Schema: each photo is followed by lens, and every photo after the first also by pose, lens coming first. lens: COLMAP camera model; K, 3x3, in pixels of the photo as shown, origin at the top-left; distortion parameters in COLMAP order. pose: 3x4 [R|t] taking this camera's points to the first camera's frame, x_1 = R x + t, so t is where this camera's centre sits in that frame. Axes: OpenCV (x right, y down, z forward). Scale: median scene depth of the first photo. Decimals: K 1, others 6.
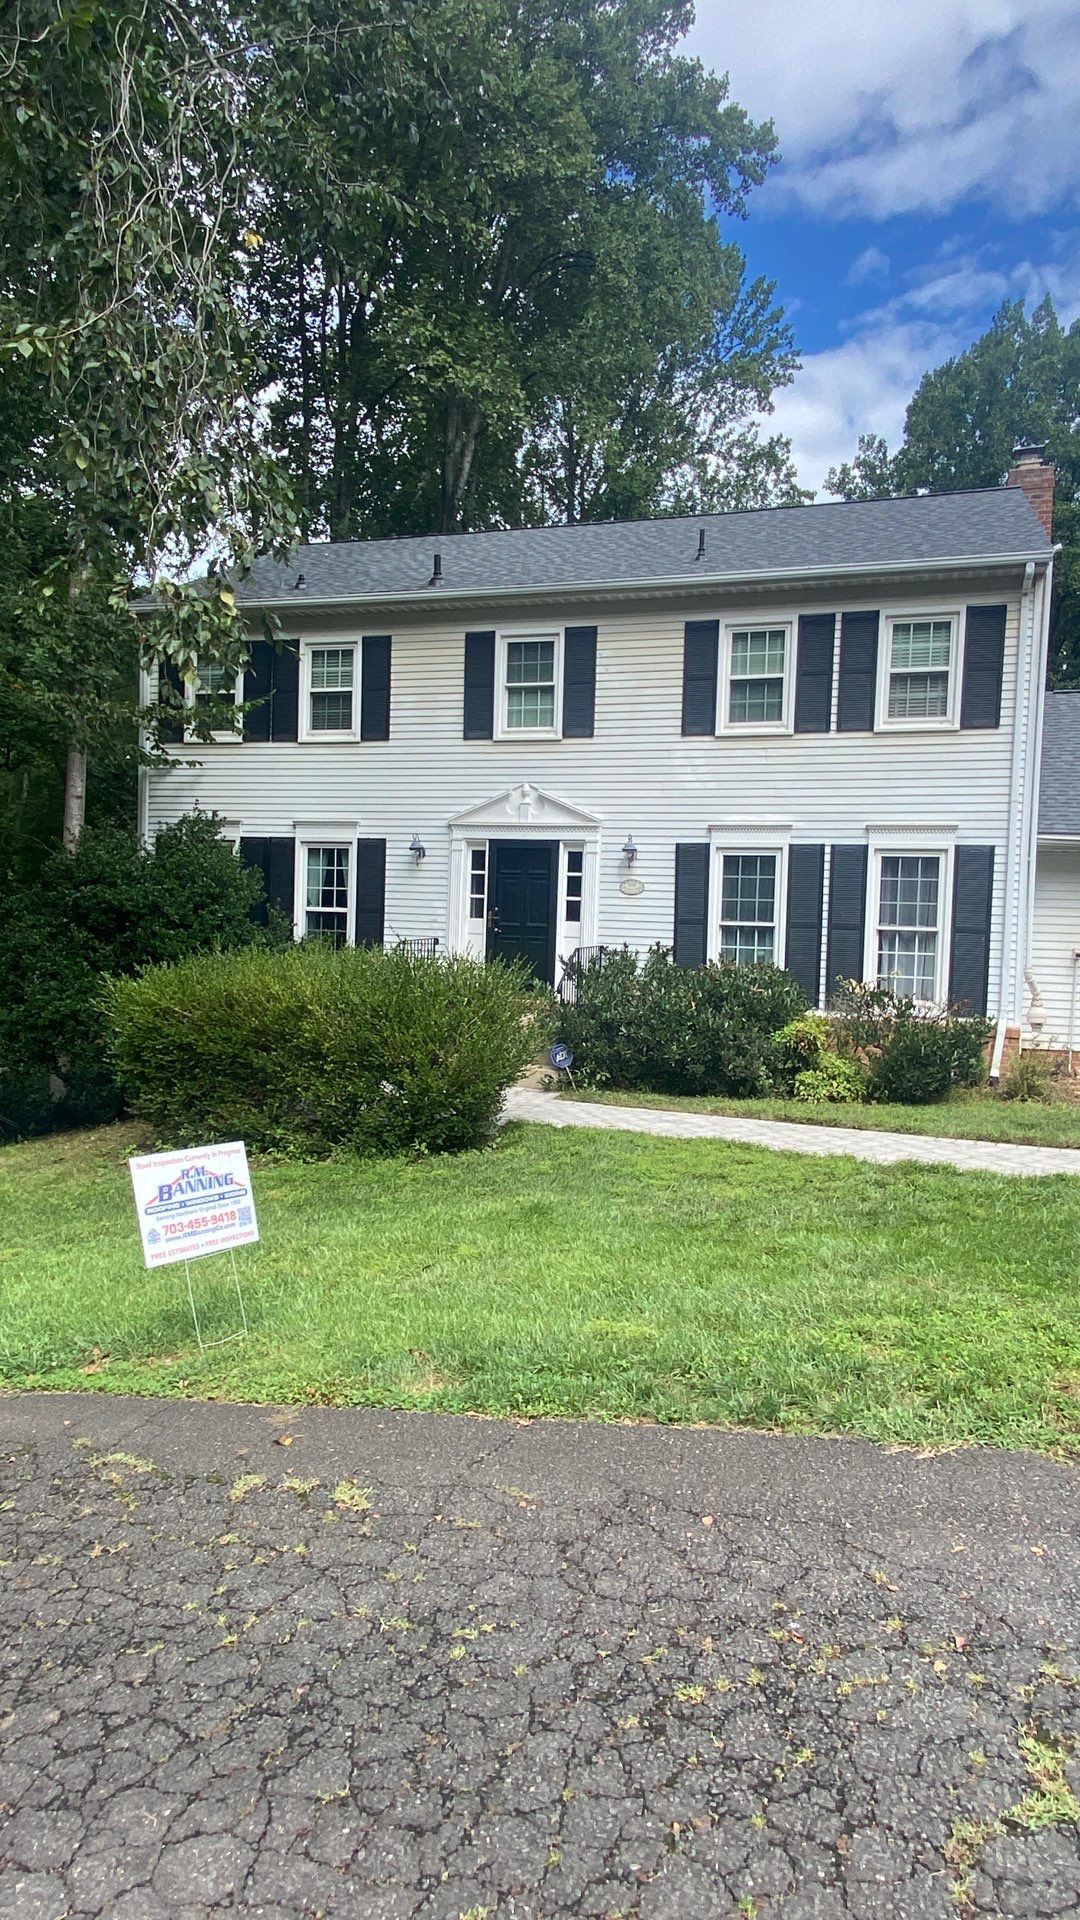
lens RADIAL K [[1112.7, 0, 535.5], [0, 1112.7, 954.7], [0, 0, 1]] dist [0.042620, -0.009602]
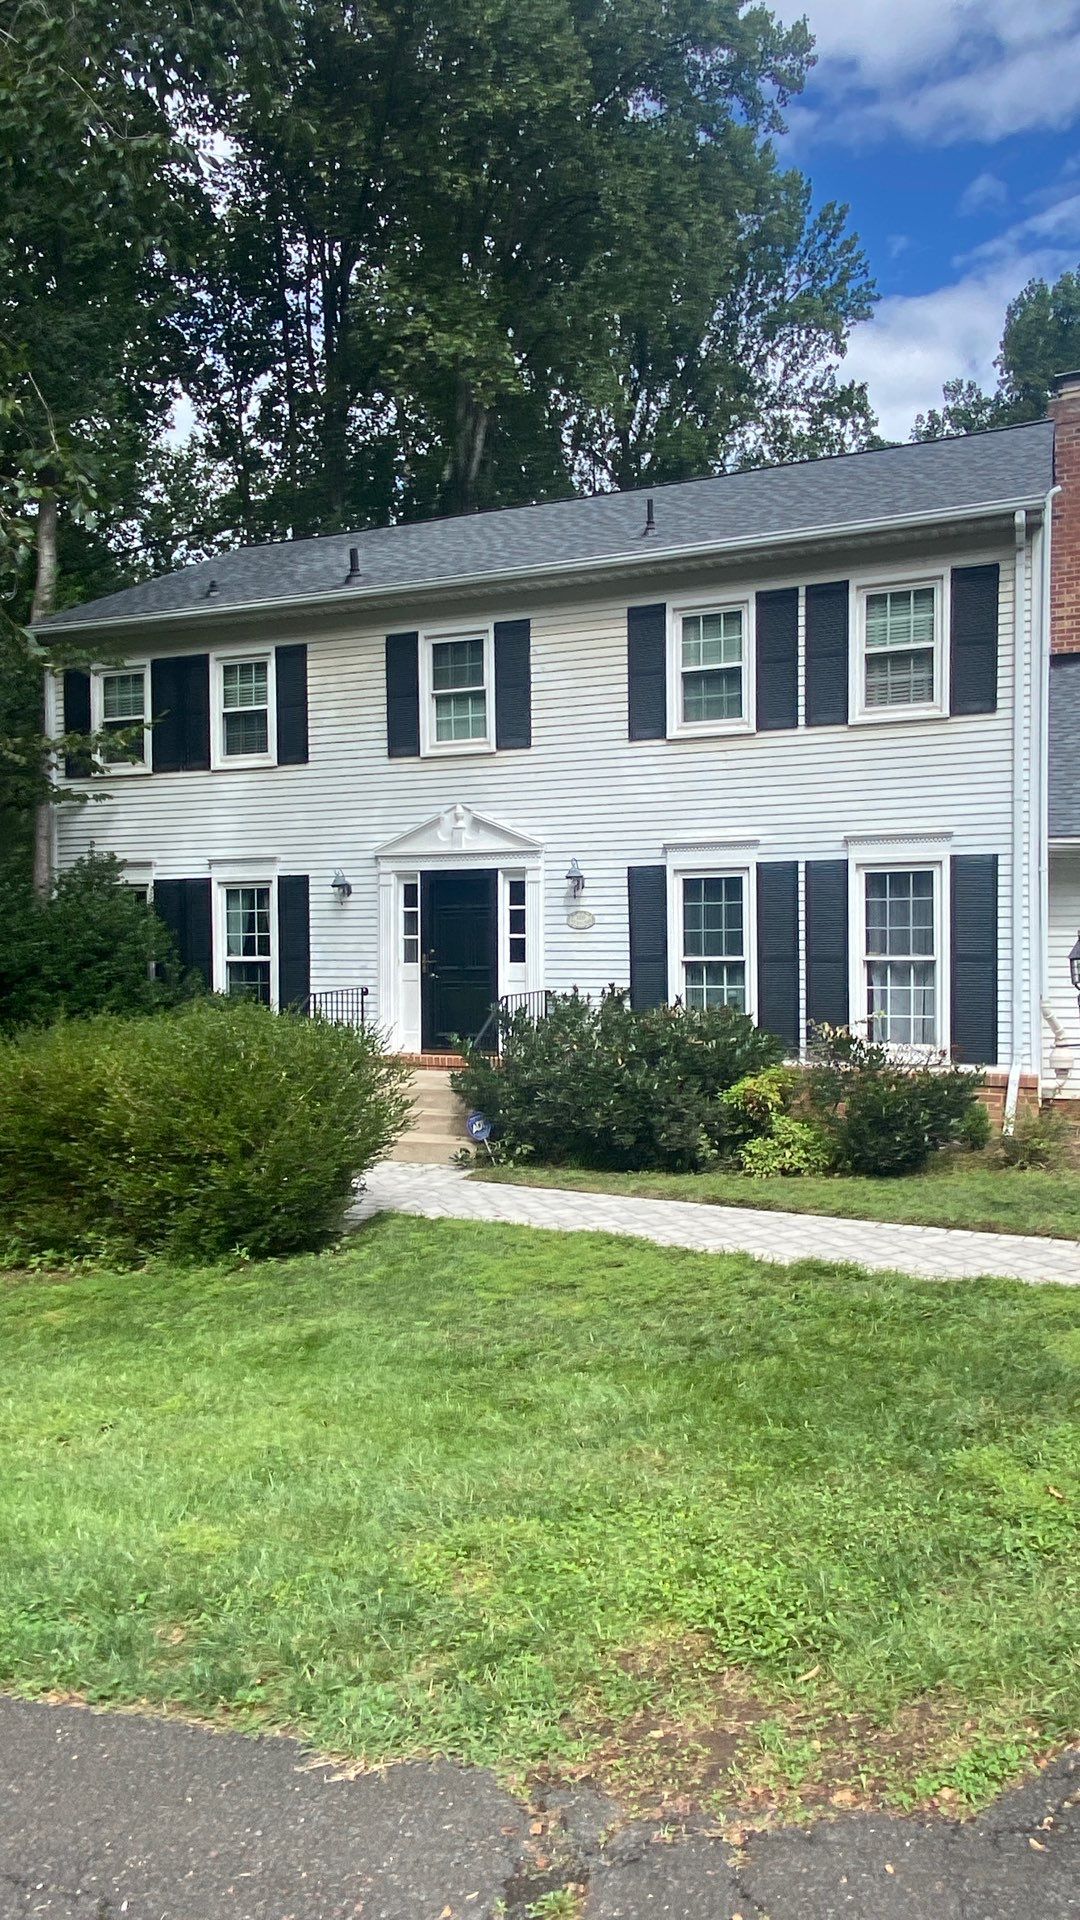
lens RADIAL K [[1240.3, 0, 558.9], [0, 1240.3, 964.7], [0, 0, 1]] dist [0.030918, -0.042105]
pose [[0.995846, -0.038976, -0.082287, 0.154377], [0.037928, 0.999179, -0.014258, -0.014789], [0.082775, 0.011078, 0.996507, 0.058728]]
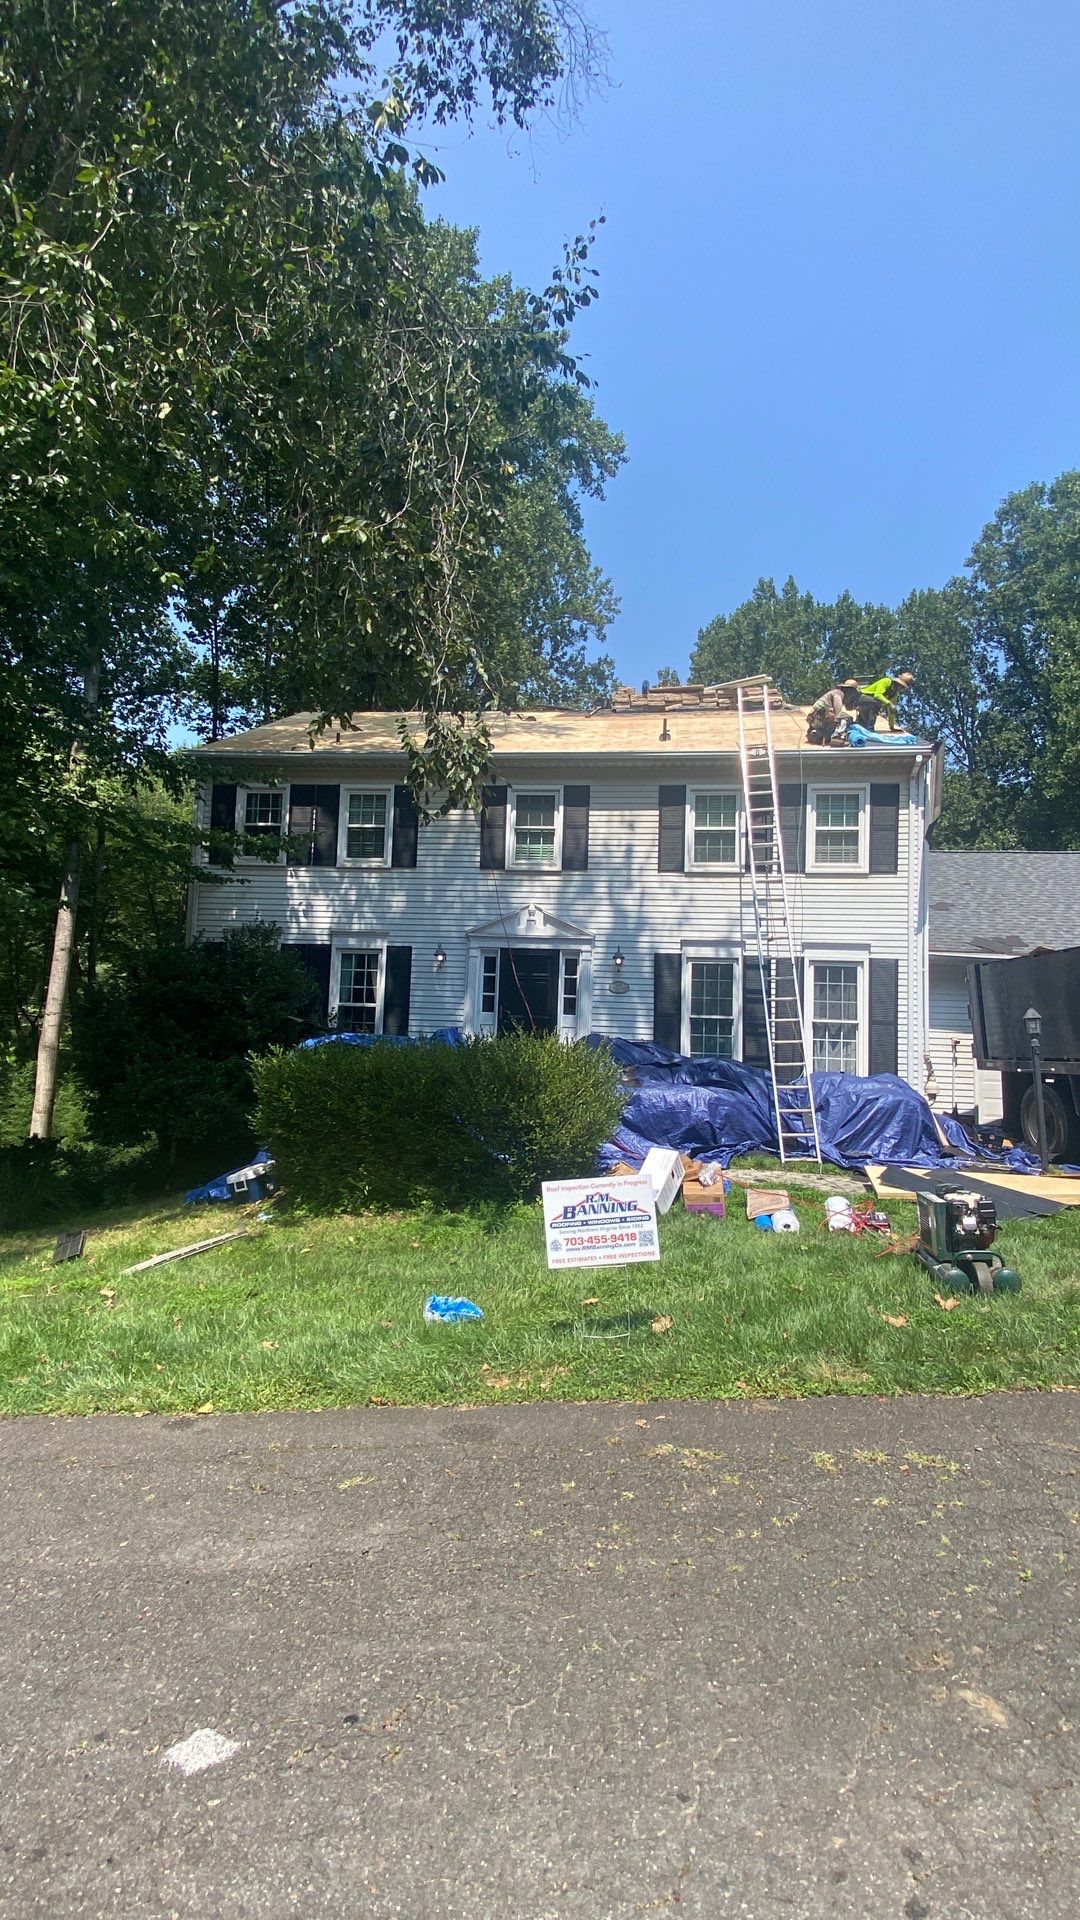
lens RADIAL K [[898.7, 0, 498.5], [0, 898.7, 952.9], [0, 0, 1]] dist [0.050375, -0.000424]
pose [[0.986941, 0.019142, 0.159943, -0.223629], [-0.000999, 0.993623, -0.112753, 0.016176], [-0.161081, 0.111121, 0.980666, 0.017136]]
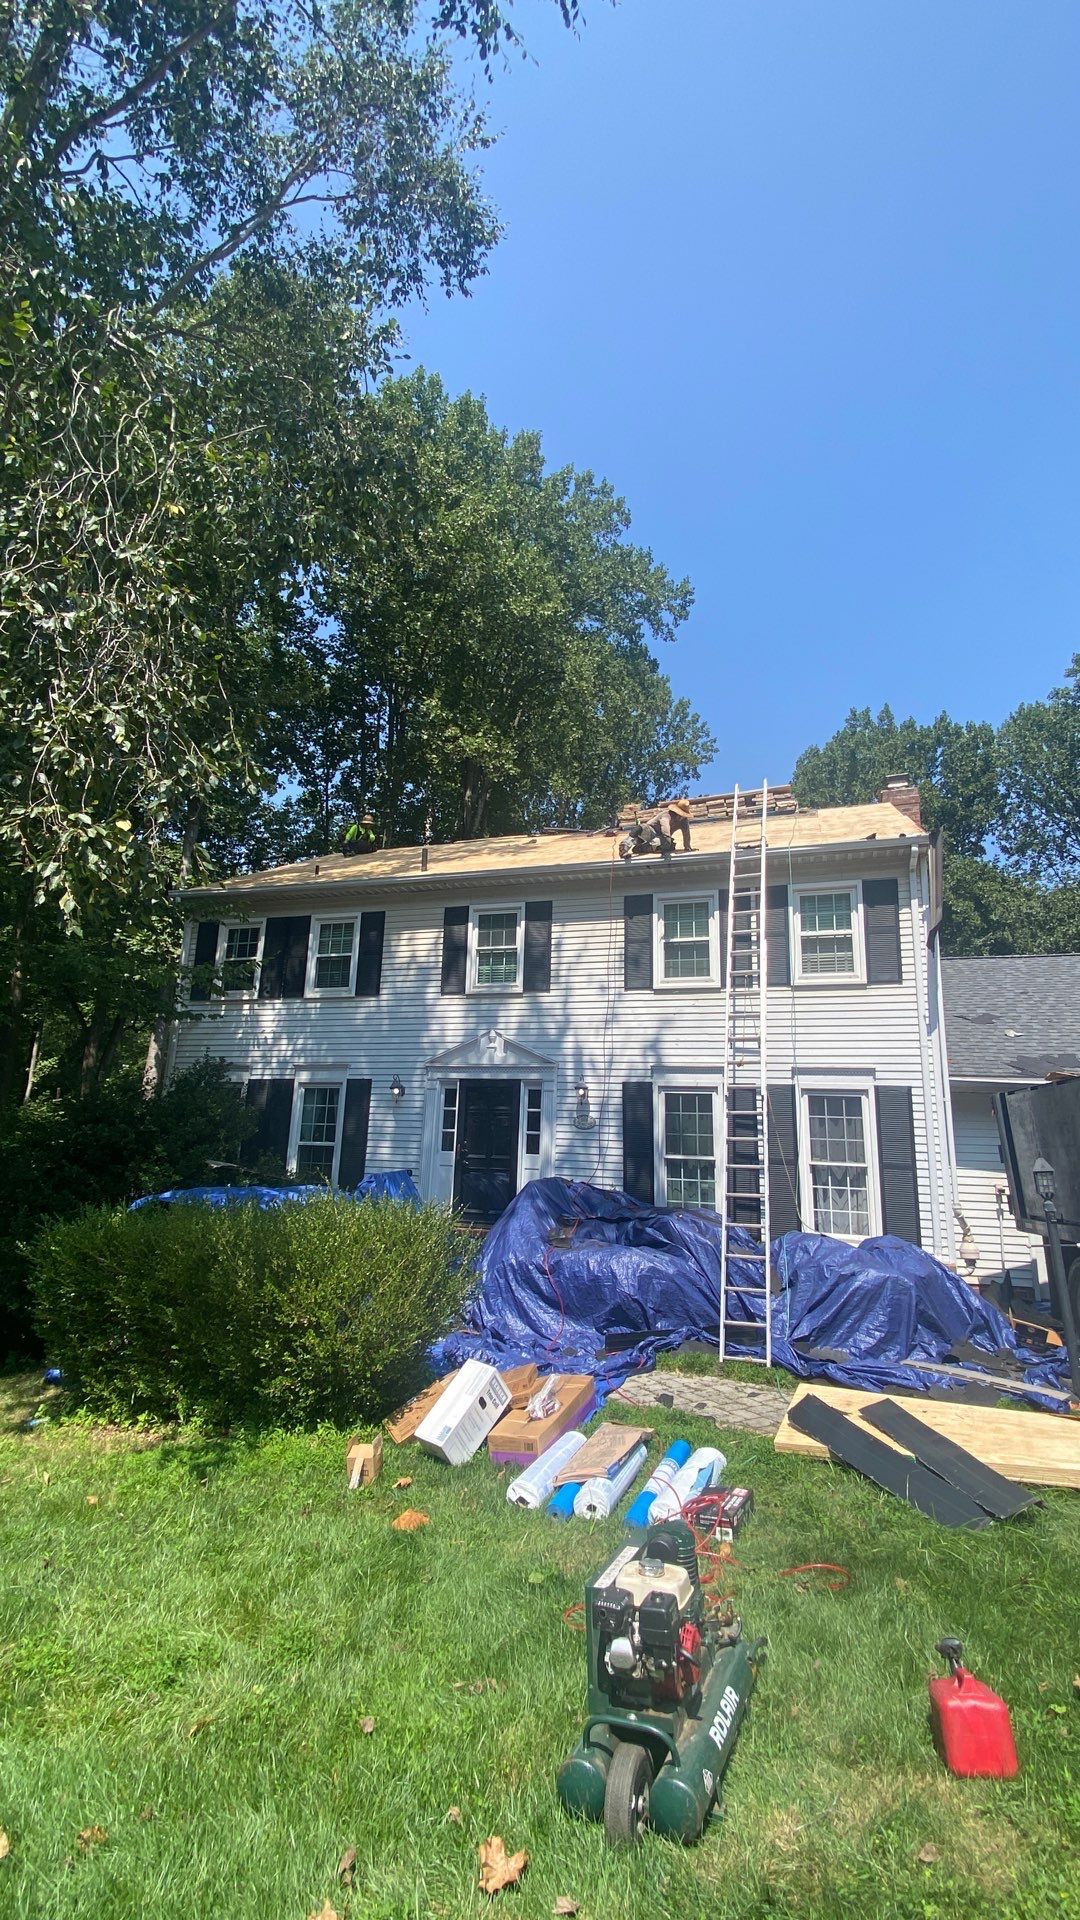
lens RADIAL K [[801.9, 0, 537.1], [0, 801.9, 966.0], [0, 0, 1]] dist [0.042776, -0.000430]
pose [[0.999881, -0.002648, -0.015188, 0.055321], [-0.001124, 0.970000, -0.243104, -0.018282], [0.015376, 0.243092, 0.969881, 0.192363]]
